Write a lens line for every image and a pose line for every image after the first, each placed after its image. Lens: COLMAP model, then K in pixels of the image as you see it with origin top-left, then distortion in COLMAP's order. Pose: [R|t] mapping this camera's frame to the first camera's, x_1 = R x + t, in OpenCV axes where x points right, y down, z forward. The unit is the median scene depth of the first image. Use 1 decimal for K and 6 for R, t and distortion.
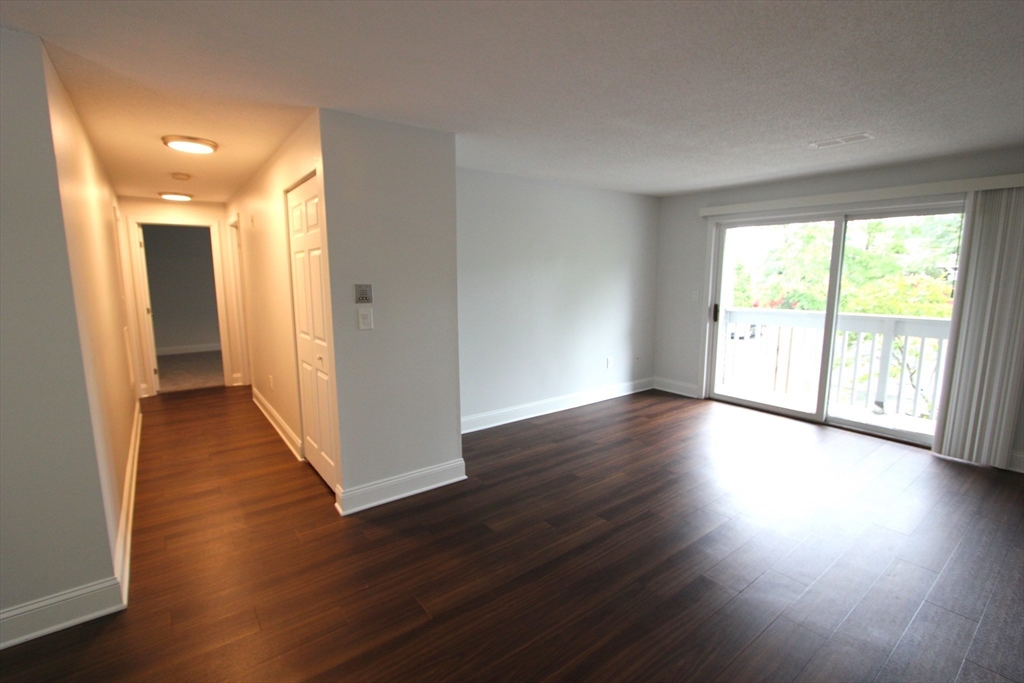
lens RADIAL K [[479.1, 0, 514.9], [0, 479.1, 341.5], [0, 0, 1]] dist [-0.015399, 0.000548]
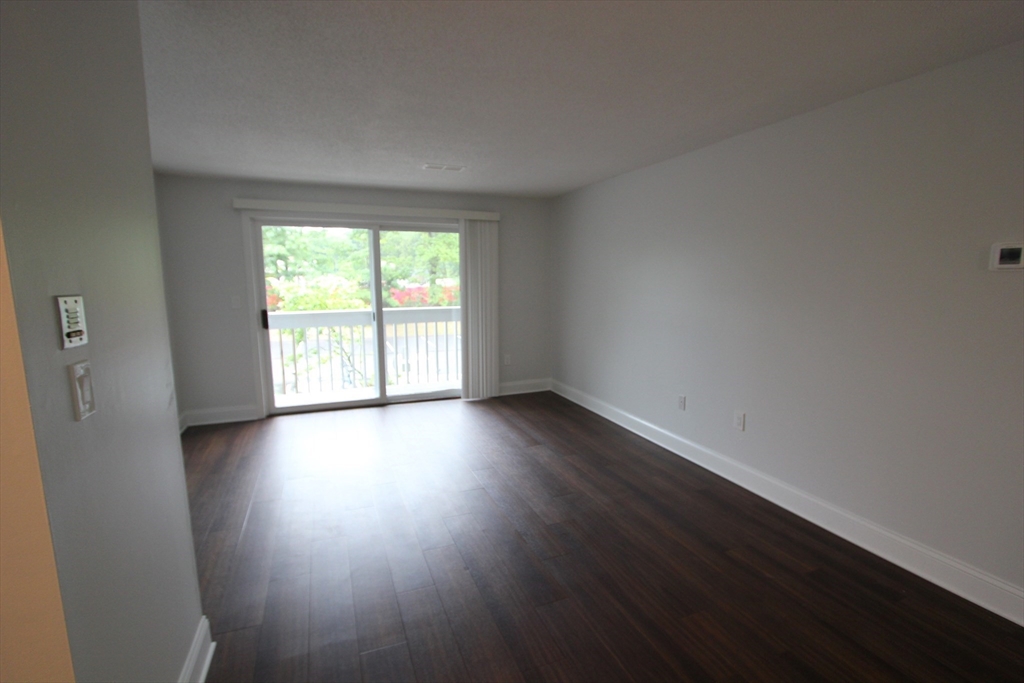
lens RADIAL K [[479.1, 0, 507.5], [0, 479.1, 348.6], [0, 0, 1]] dist [-0.015399, 0.000548]
pose [[0.260995, -0.143660, 0.954591, -0.366875], [0.138657, 0.984190, 0.110204, -0.048407], [-0.955330, 0.103598, 0.276788, 0.372158]]
